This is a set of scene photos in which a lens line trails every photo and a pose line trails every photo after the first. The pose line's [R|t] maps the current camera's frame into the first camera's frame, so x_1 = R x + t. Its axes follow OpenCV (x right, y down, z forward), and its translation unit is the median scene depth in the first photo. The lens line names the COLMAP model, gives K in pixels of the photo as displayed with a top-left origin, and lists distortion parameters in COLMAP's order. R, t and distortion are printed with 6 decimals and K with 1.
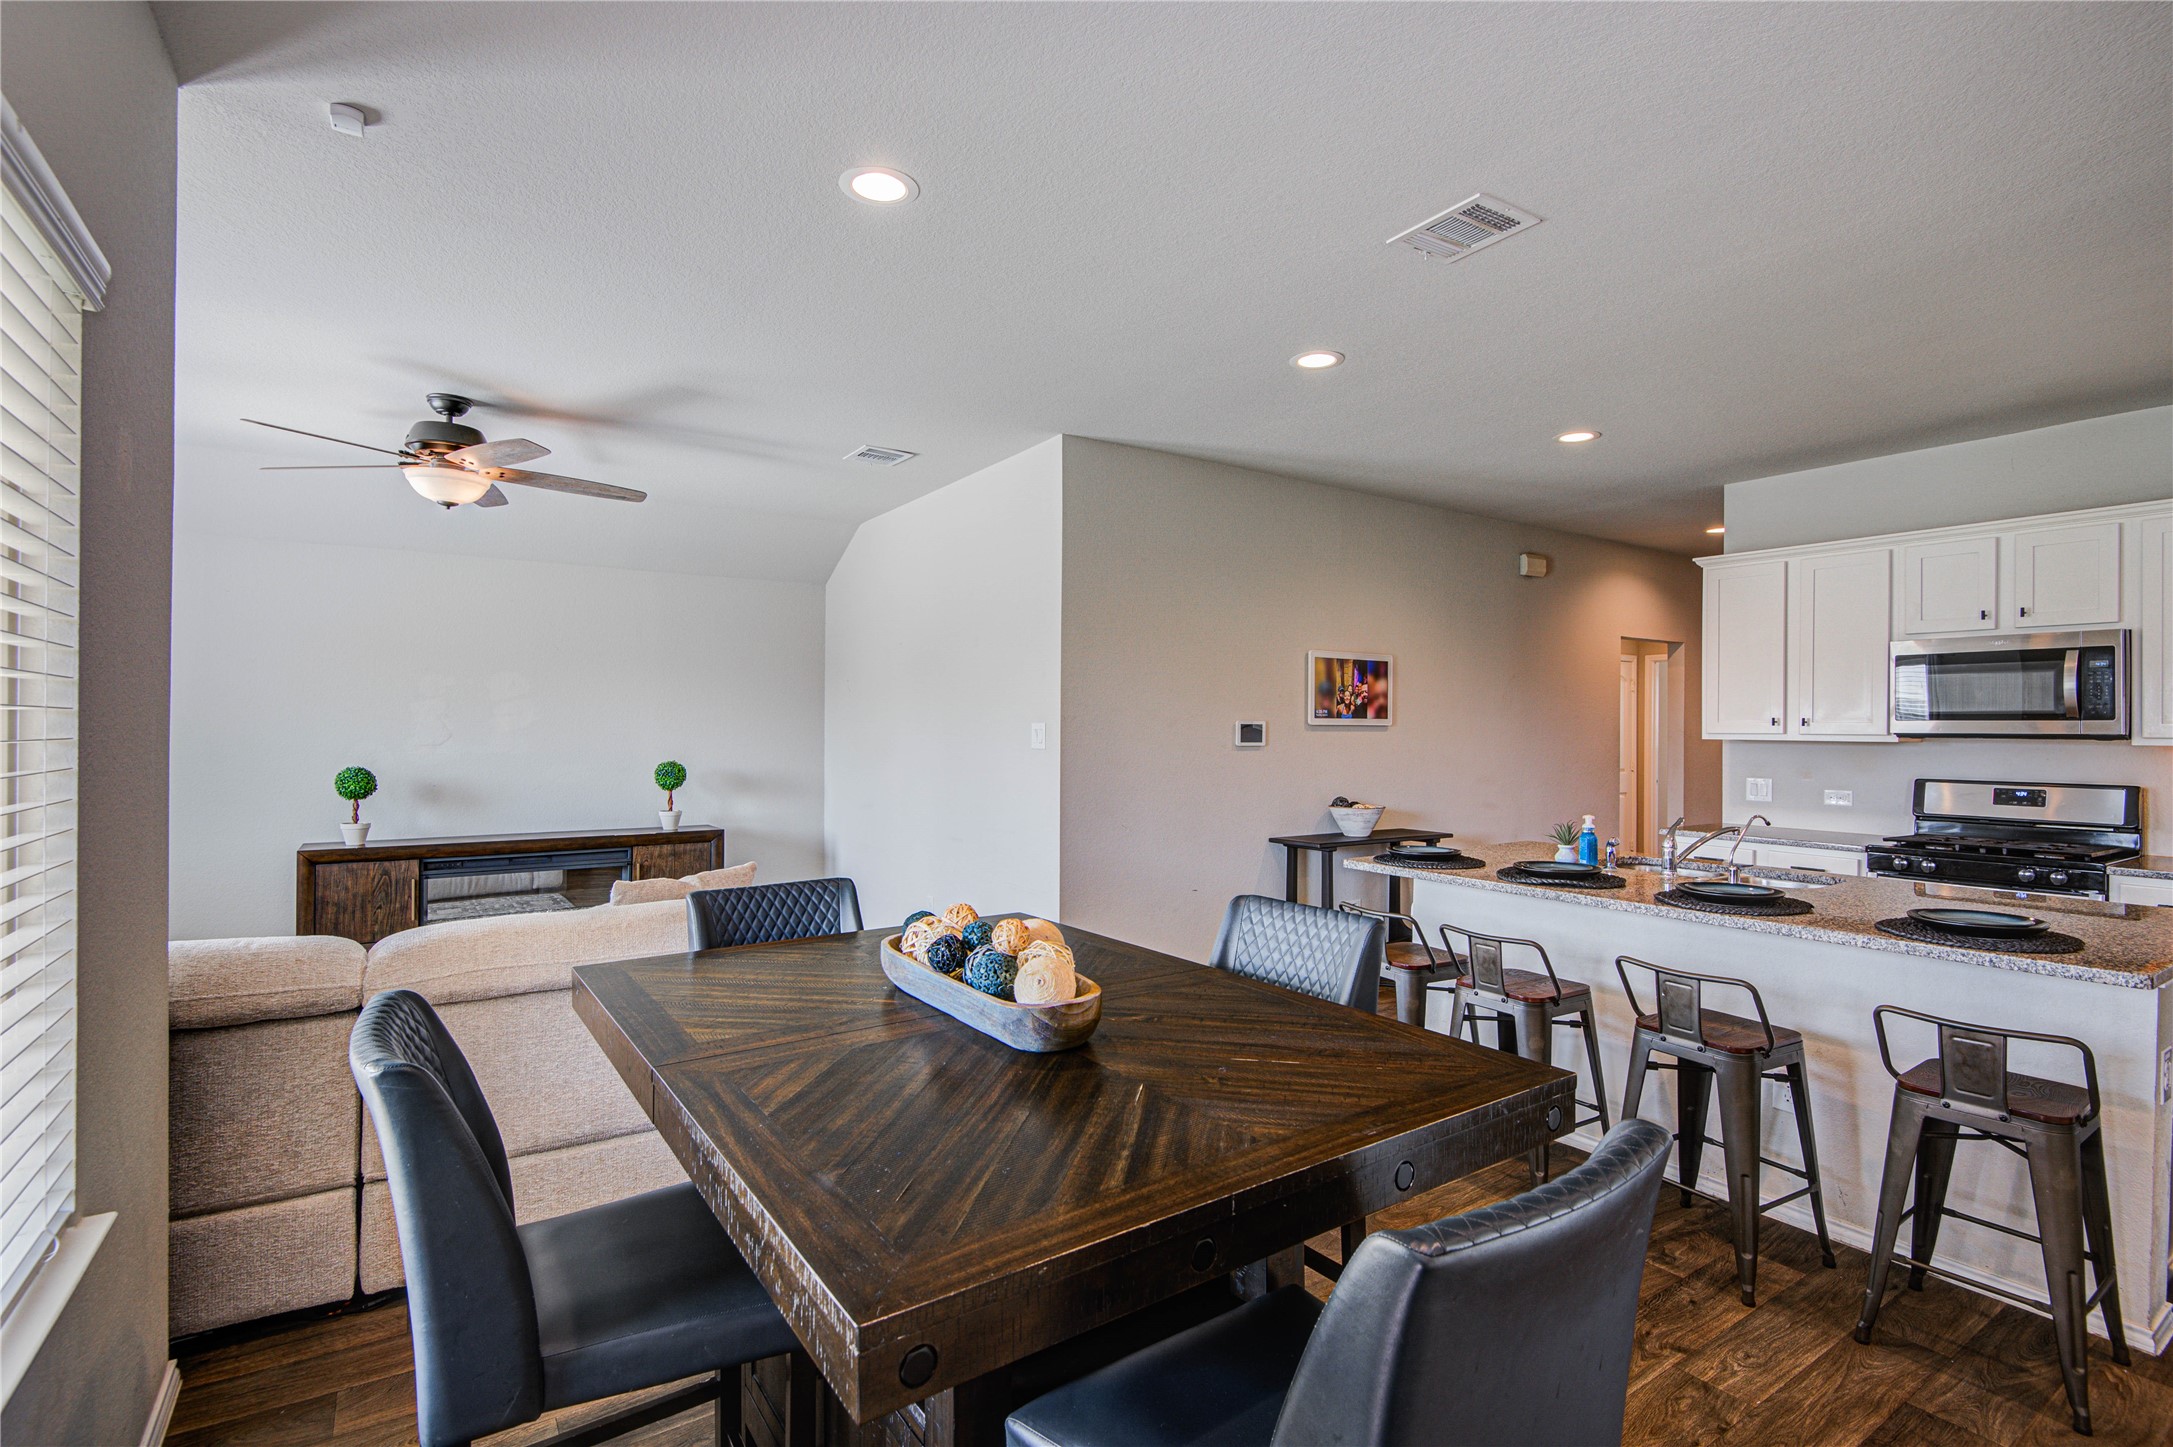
lens RADIAL K [[1022.0, 0, 1067.7], [0, 1022.0, 723.6], [0, 0, 1]] dist [0.002425, -0.006116]
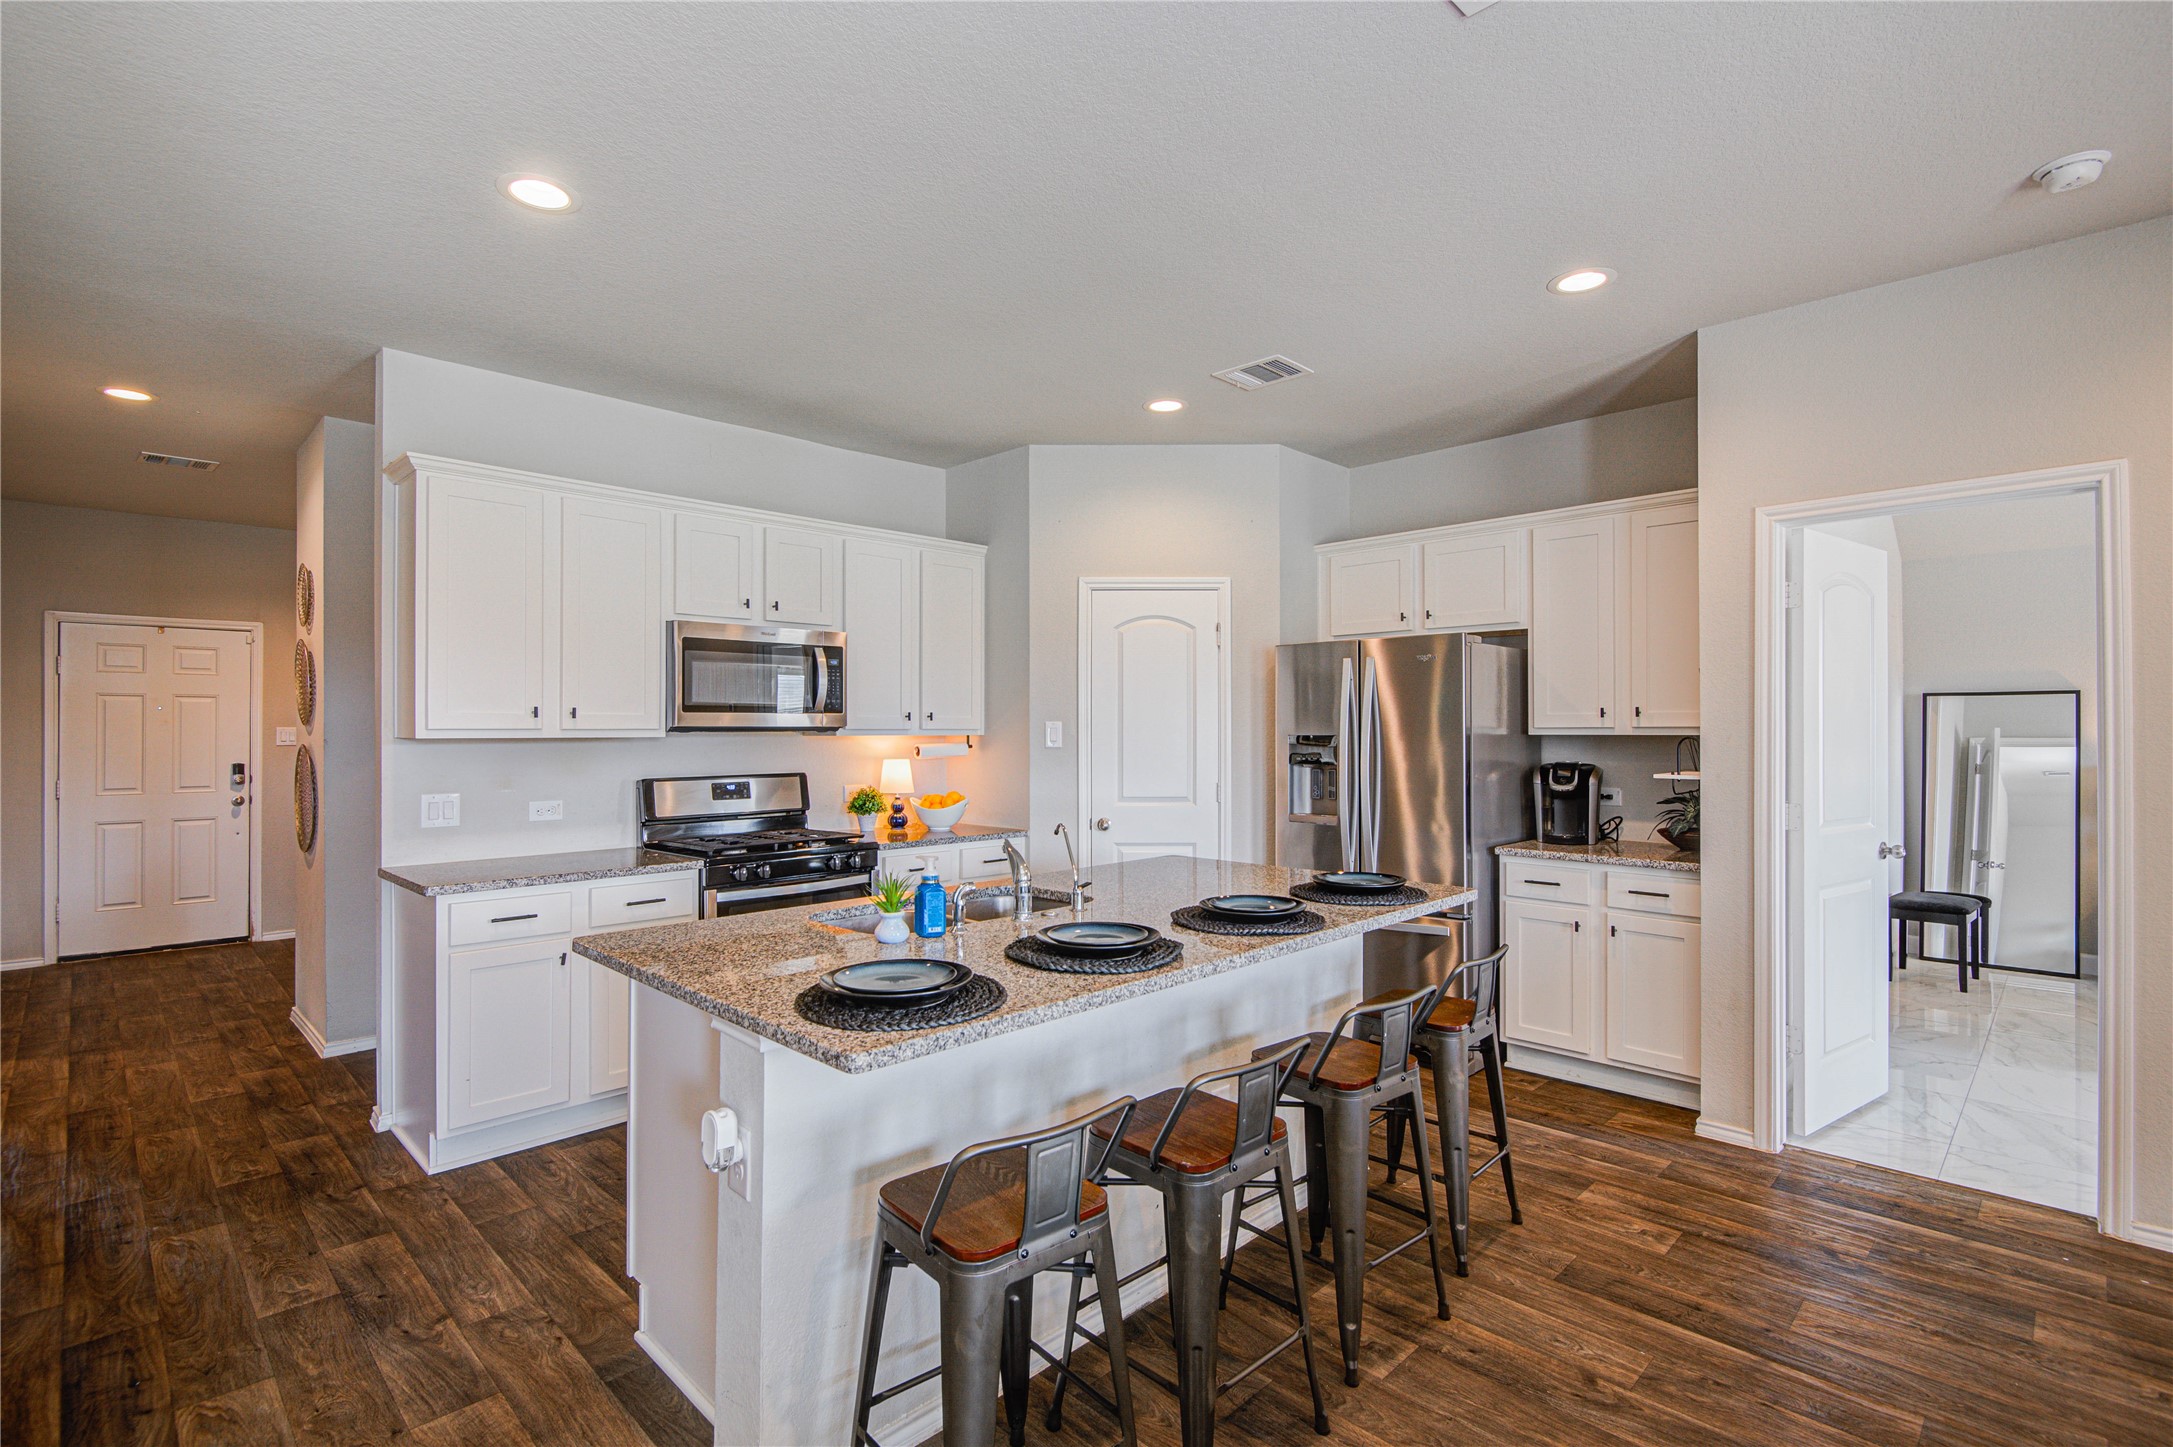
lens RADIAL K [[1022.0, 0, 1100.1], [0, 1022.0, 724.4], [0, 0, 1]] dist [0.002425, -0.006116]
pose [[-0.212944, -0.008155, 0.977030, -0.121135], [-0.003509, 0.999965, 0.007581, -0.000896], [-0.977058, -0.001814, -0.212965, 0.887068]]
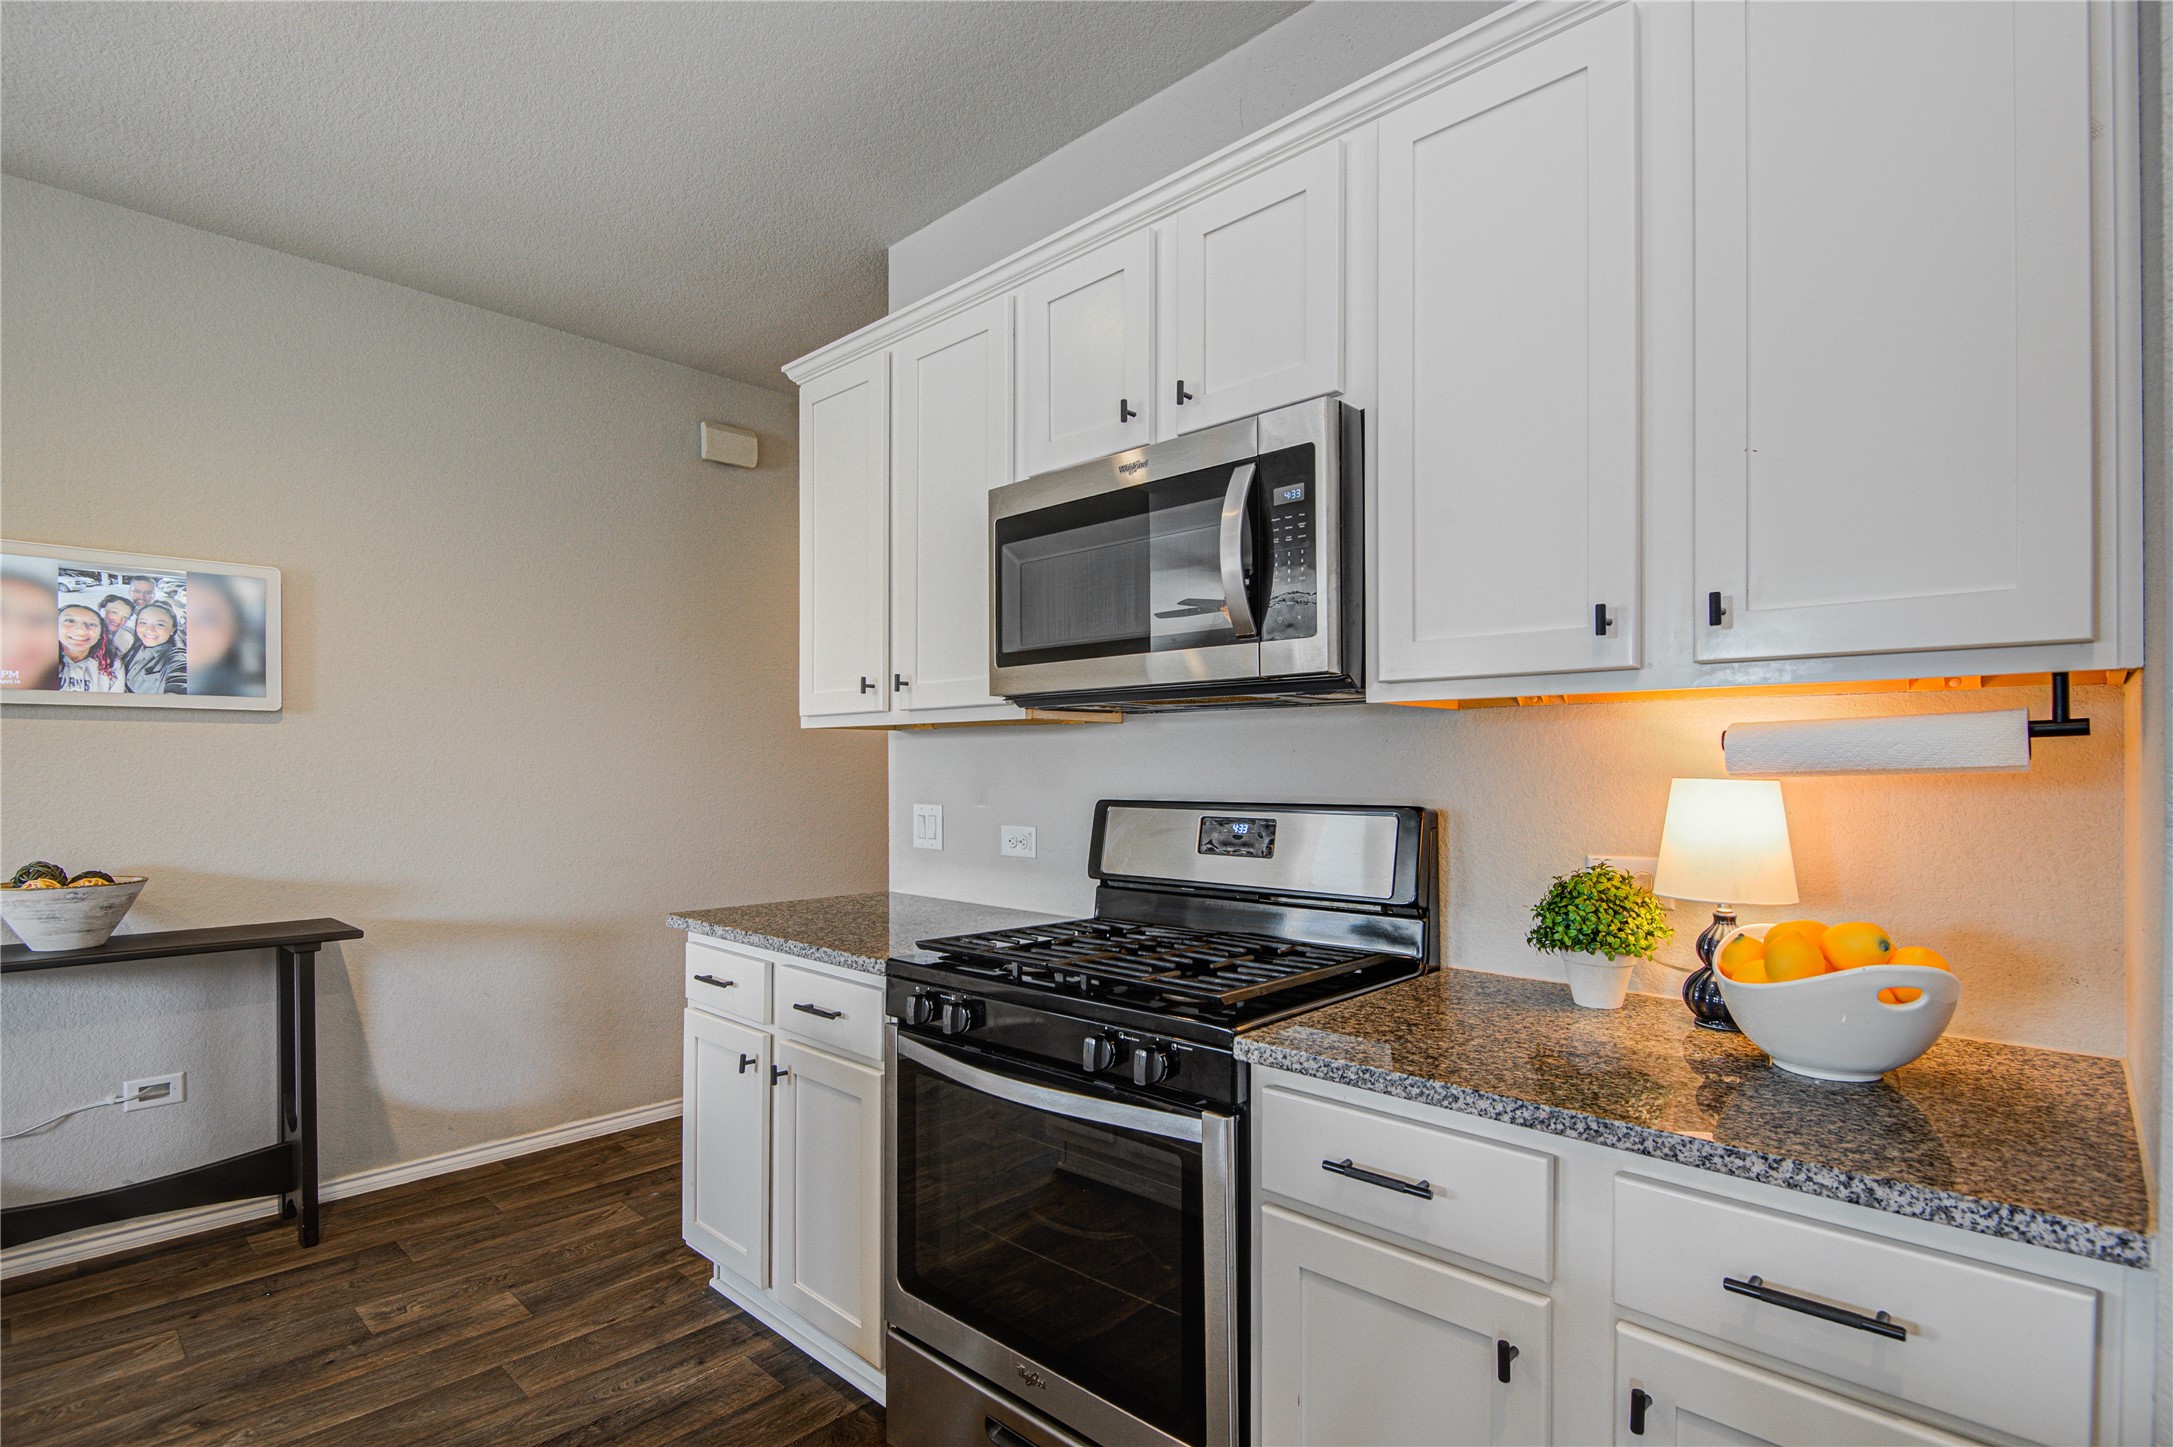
lens RADIAL K [[1022.0, 0, 1072.6], [0, 1022.0, 752.6], [0, 0, 1]] dist [0.002425, -0.006116]
pose [[0.975017, -0.006162, 0.222045, 0.786806], [0.008004, 0.999941, -0.007396, 0.039449], [-0.221986, 0.008988, 0.975008, 0.593244]]
